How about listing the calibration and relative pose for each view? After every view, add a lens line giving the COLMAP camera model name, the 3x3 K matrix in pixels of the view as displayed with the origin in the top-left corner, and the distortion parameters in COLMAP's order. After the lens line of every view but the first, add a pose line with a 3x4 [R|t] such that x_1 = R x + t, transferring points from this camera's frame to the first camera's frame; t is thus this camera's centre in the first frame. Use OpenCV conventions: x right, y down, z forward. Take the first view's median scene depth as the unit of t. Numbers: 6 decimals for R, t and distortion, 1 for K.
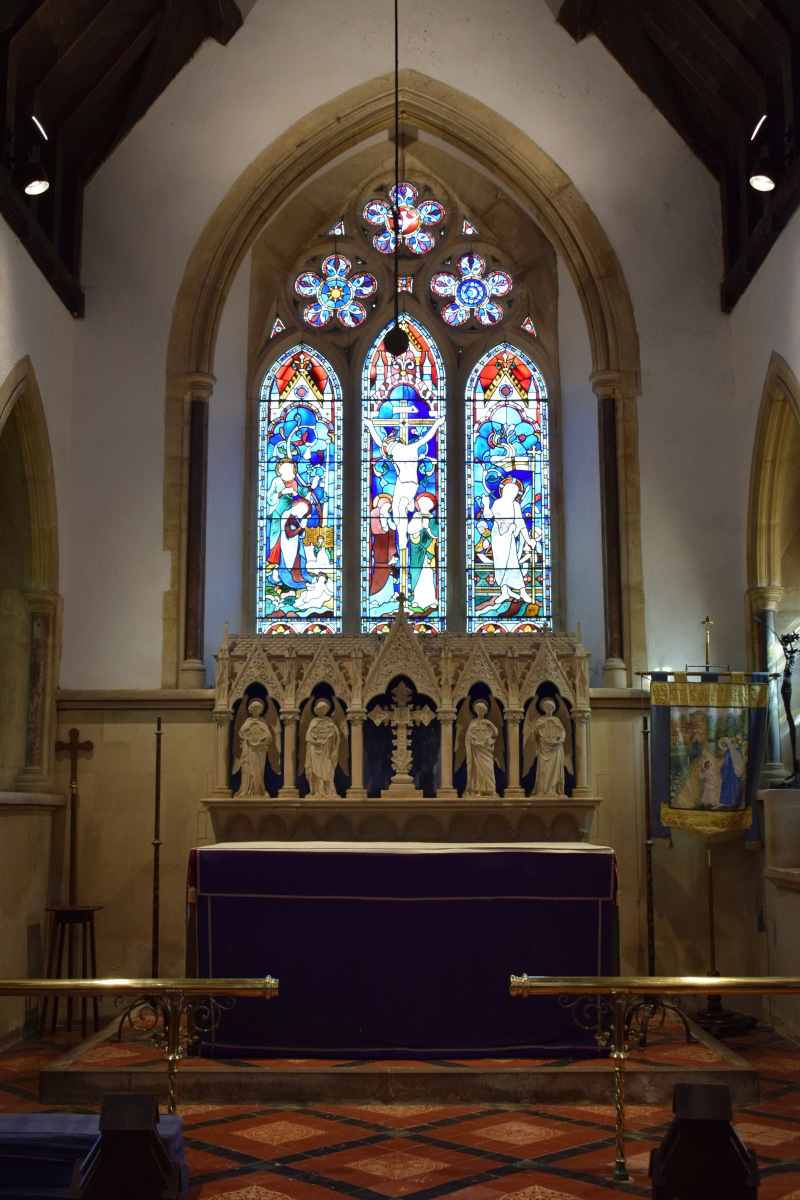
lens RADIAL K [[1278.9, 0, 397.2], [0, 1278.9, 602.3], [0, 0, 1]] dist [-0.029049, 0.000000]
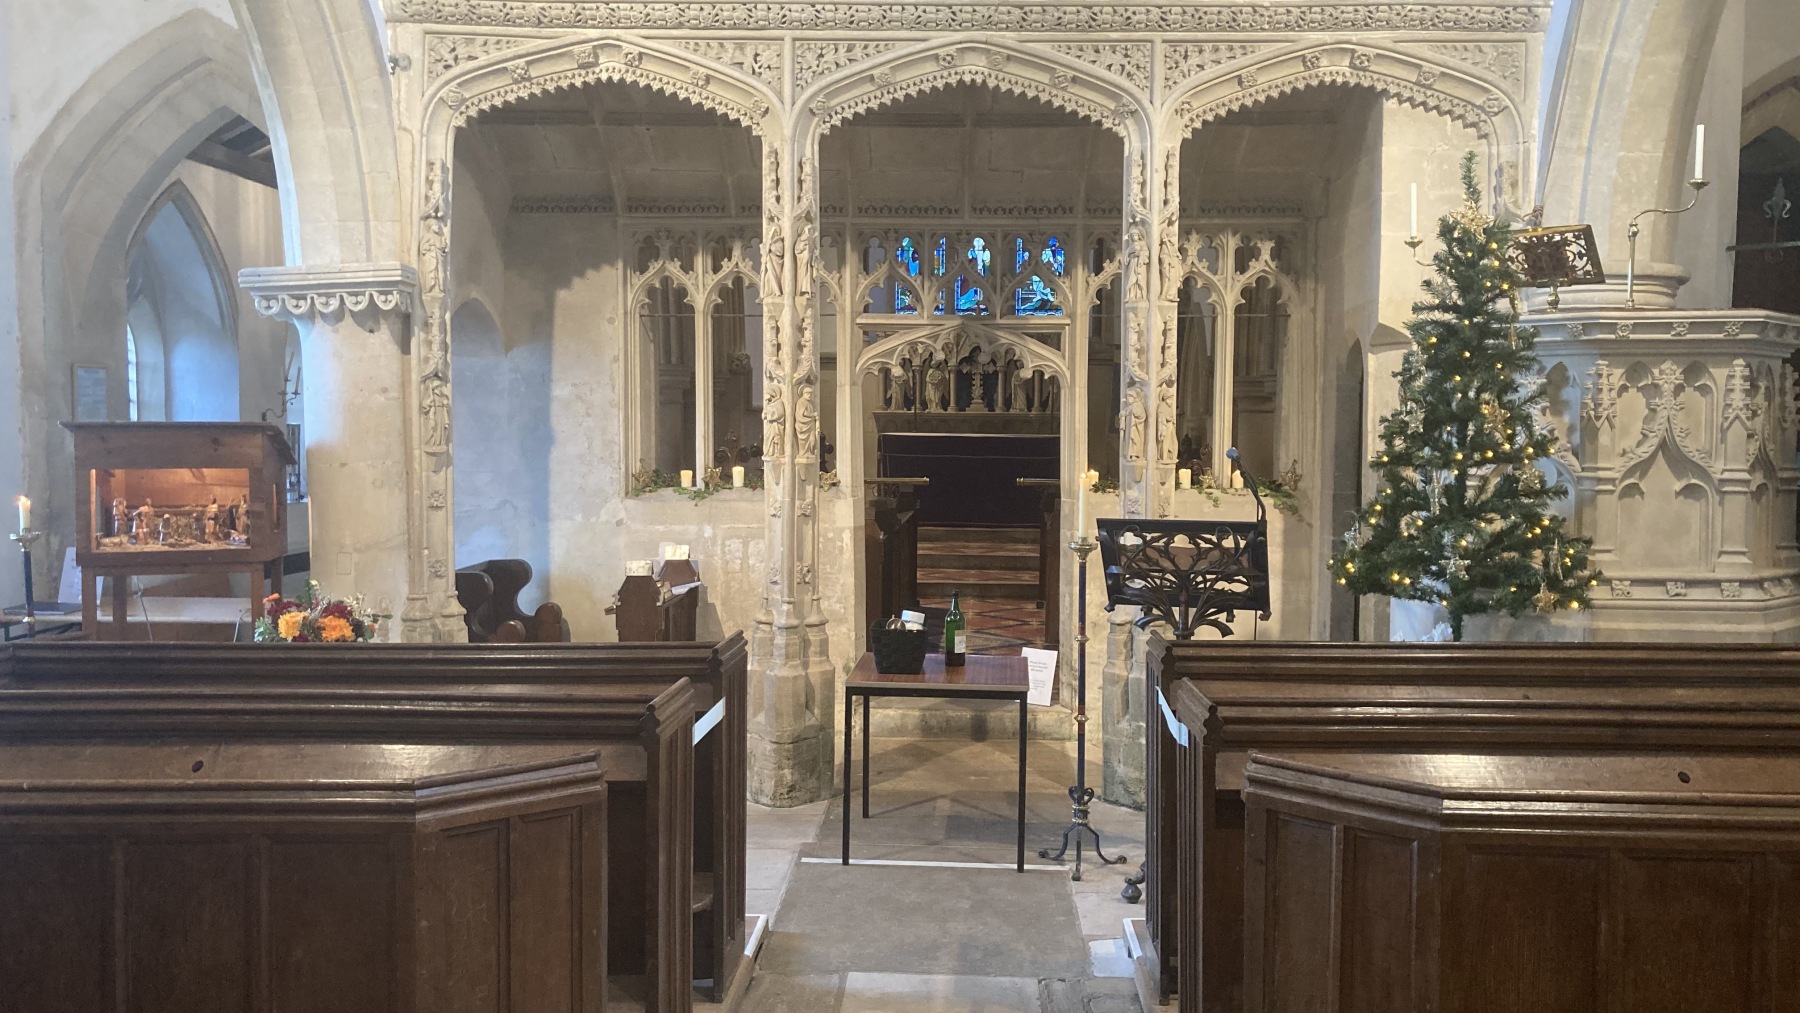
lens RADIAL K [[1546.8, 0, 902.3], [0, 1546.8, 494.7], [0, 0, 1]] dist [0.042233, -0.025723]
pose [[0.998641, 0.014266, -0.050124, 0.008606], [-0.003371, 0.977469, 0.211053, -0.181423], [0.052006, -0.210597, 0.976189, -1.094226]]
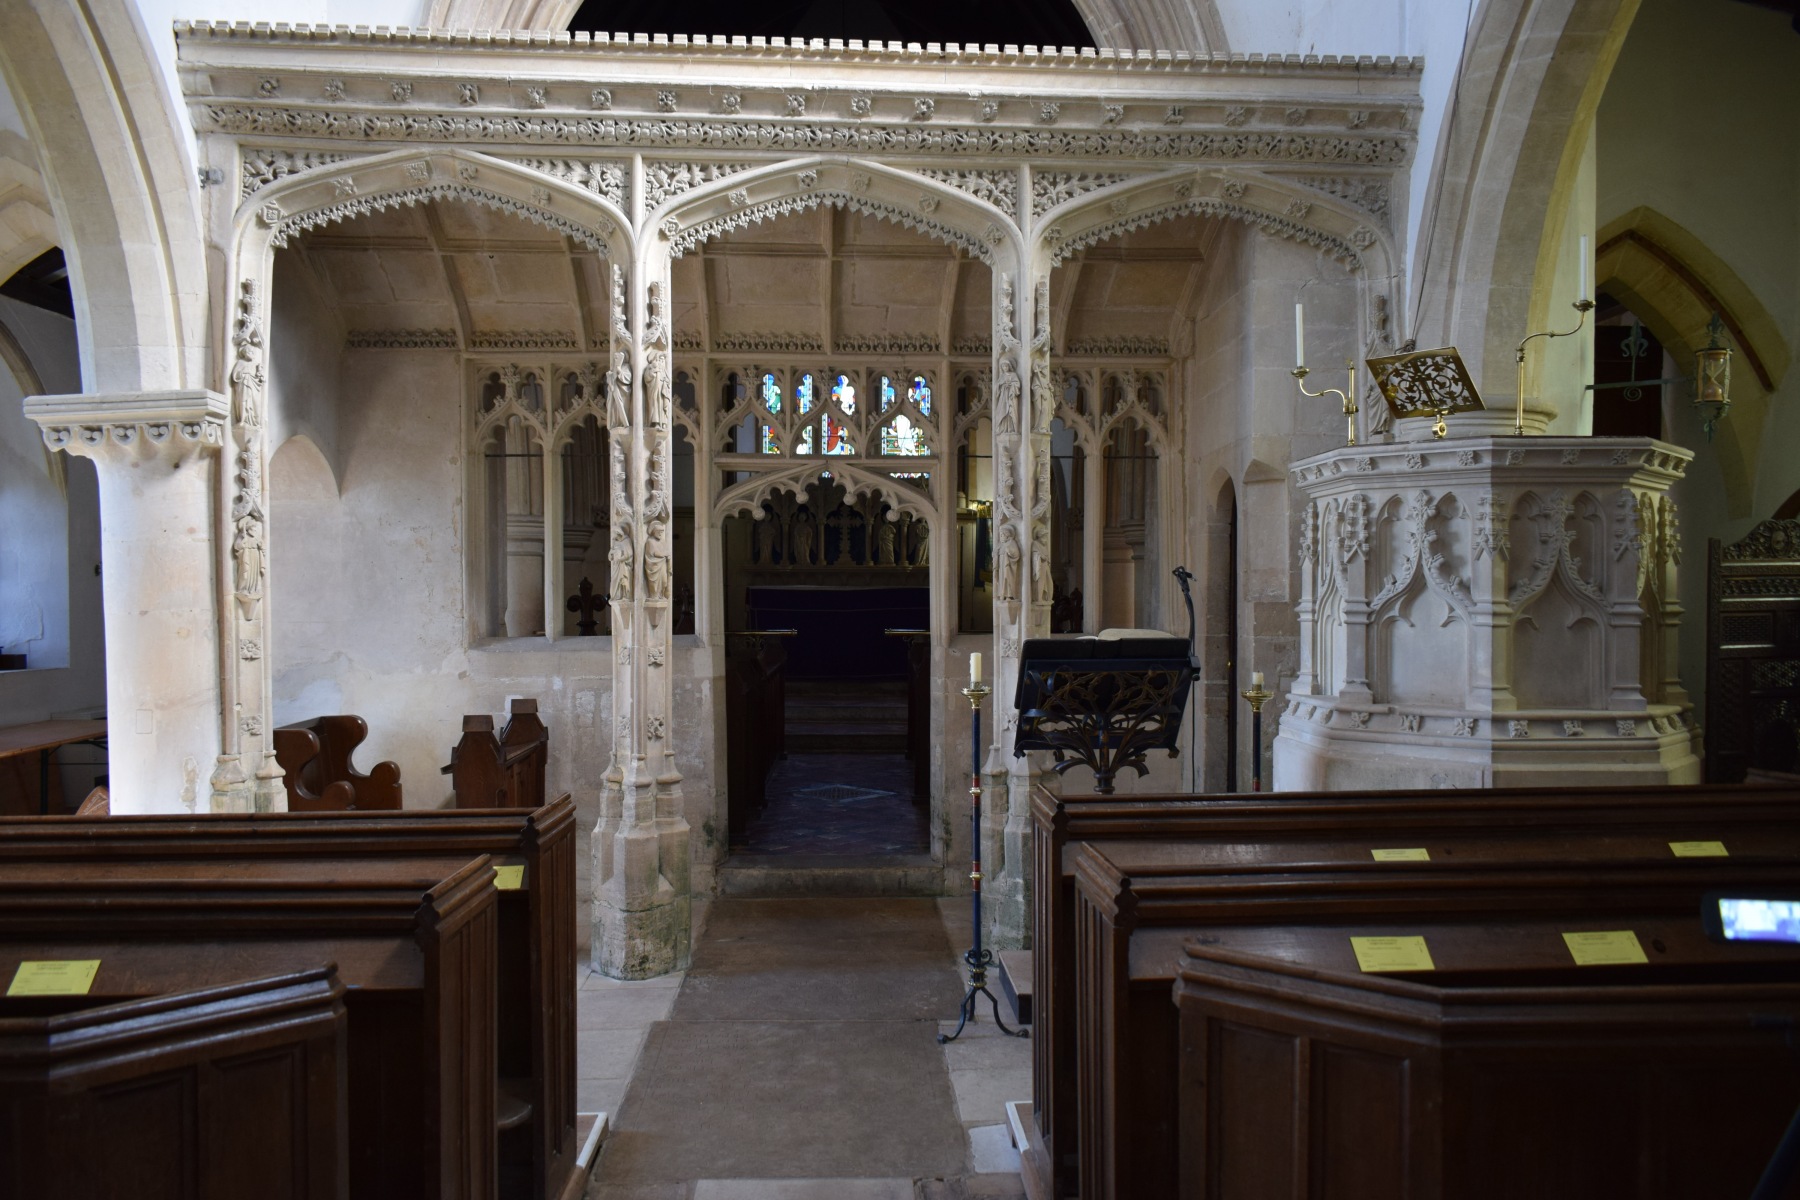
lens RADIAL K [[1399.7, 0, 908.9], [0, 1399.7, 604.5], [0, 0, 1]] dist [-0.014932, 0.003057]
pose [[0.999112, 0.005983, 0.041698, 0.011852], [-0.013205, 0.984450, 0.175170, -0.137617], [-0.040002, -0.175565, 0.983655, -0.936823]]
